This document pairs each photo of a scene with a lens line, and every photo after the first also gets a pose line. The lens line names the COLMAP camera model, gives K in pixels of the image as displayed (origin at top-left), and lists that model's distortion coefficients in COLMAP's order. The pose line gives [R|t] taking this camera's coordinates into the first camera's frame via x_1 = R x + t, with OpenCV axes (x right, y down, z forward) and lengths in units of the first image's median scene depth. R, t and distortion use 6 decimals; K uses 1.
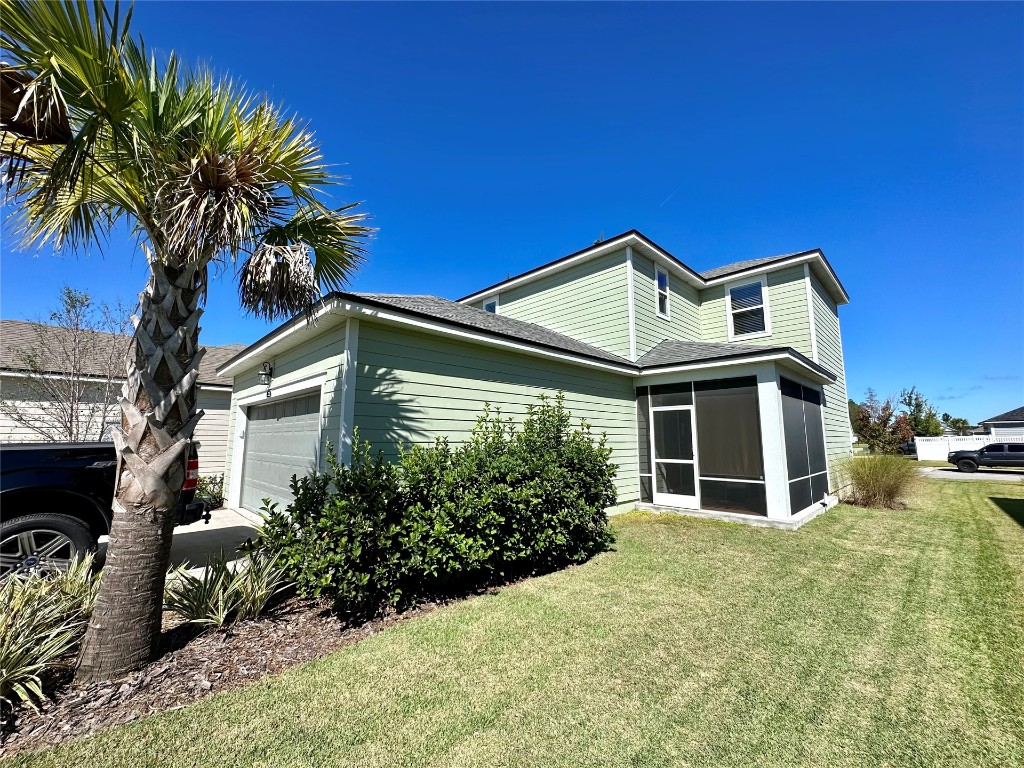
lens RADIAL K [[408.2, 0, 510.0], [0, 408.2, 384.1], [0, 0, 1]] dist [0.001161, -0.000015]
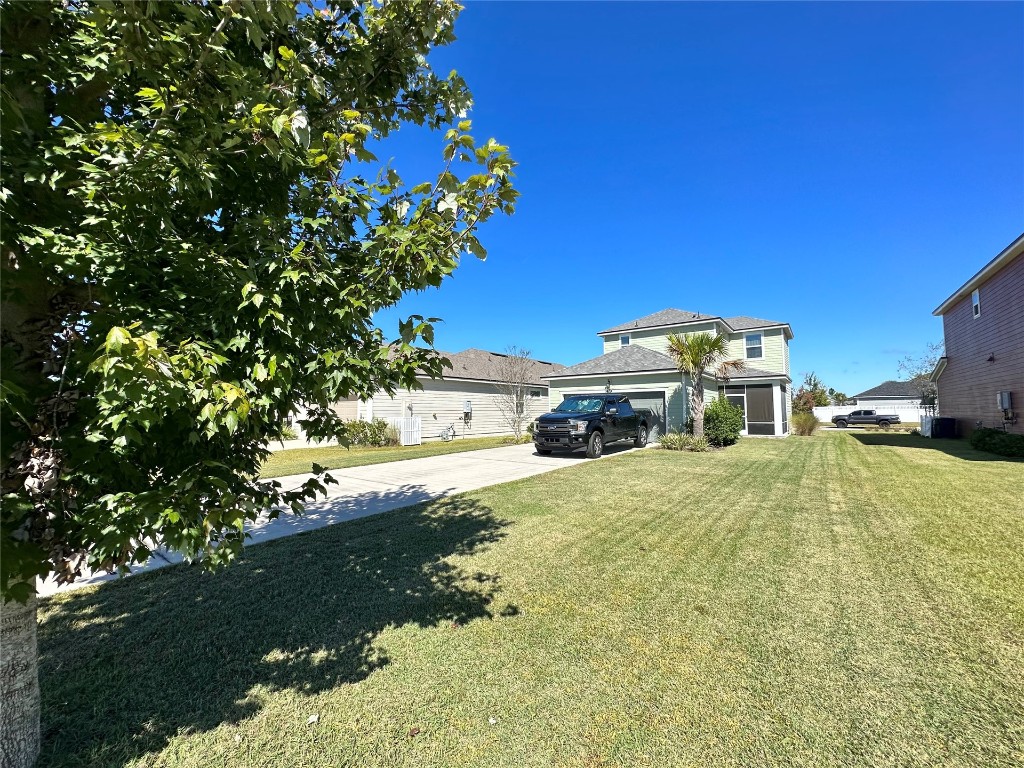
lens RADIAL K [[408.2, 0, 513.7], [0, 408.2, 385.4], [0, 0, 1]] dist [0.001161, -0.000015]
pose [[0.987962, 0.000583, 0.154693, -0.929834], [-0.011110, 0.997678, 0.067195, -0.106565], [-0.154294, -0.068105, 0.985675, -0.859694]]
